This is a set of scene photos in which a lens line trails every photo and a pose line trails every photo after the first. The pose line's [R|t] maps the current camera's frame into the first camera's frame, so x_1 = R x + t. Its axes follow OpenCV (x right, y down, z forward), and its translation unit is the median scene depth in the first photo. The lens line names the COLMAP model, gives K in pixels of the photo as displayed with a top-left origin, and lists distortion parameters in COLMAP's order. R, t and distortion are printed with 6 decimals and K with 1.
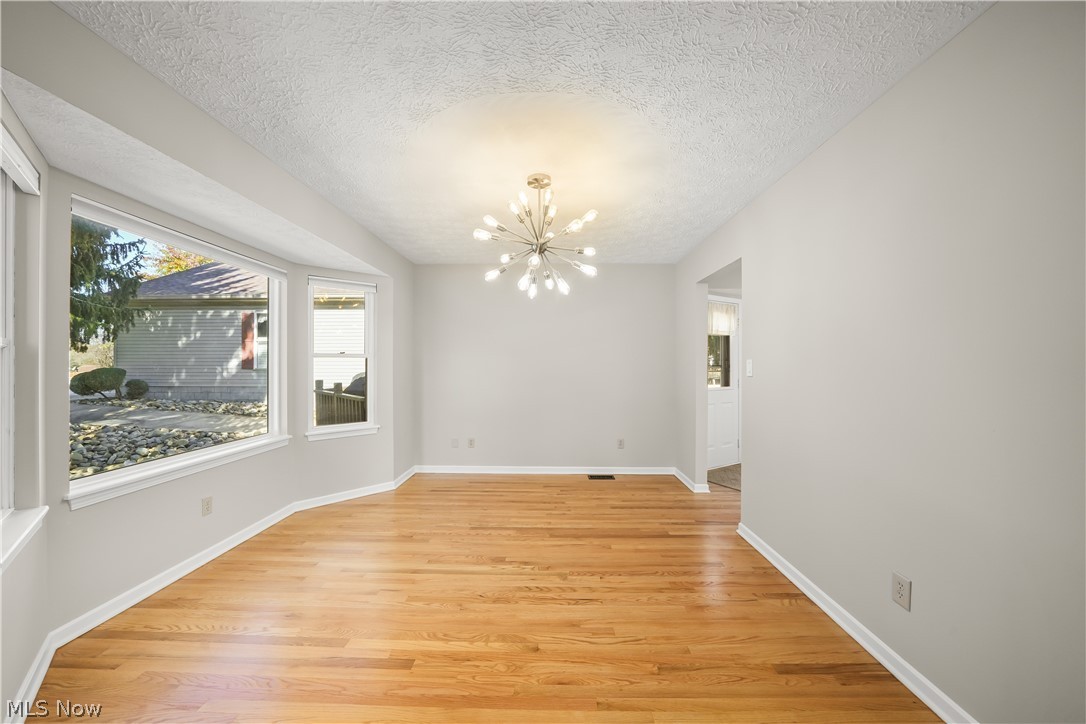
lens RADIAL K [[379.9, 0, 548.6], [0, 379.9, 368.0], [0, 0, 1]] dist [-0.017235, 0.000064]
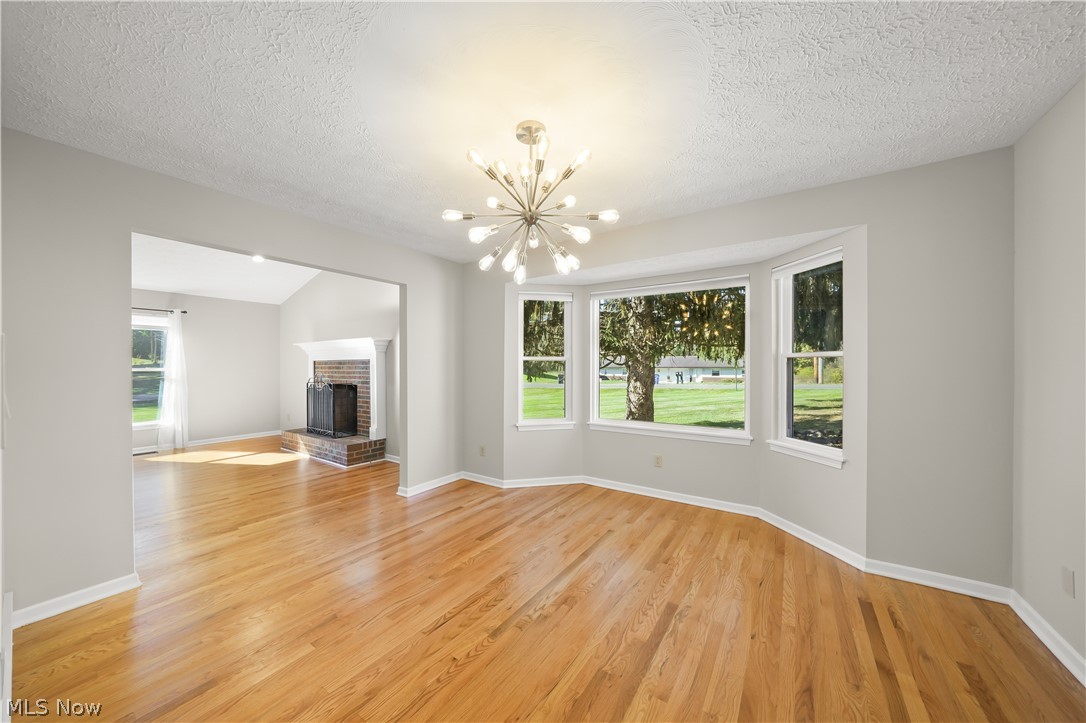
lens RADIAL K [[379.9, 0, 548.6], [0, 379.9, 367.5], [0, 0, 1]] dist [-0.017235, 0.000064]
pose [[-0.544533, 0.001122, -0.838739, 0.605096], [-0.004693, 0.999979, 0.004385, -0.016289], [0.838726, 0.006324, -0.544516, 1.434419]]
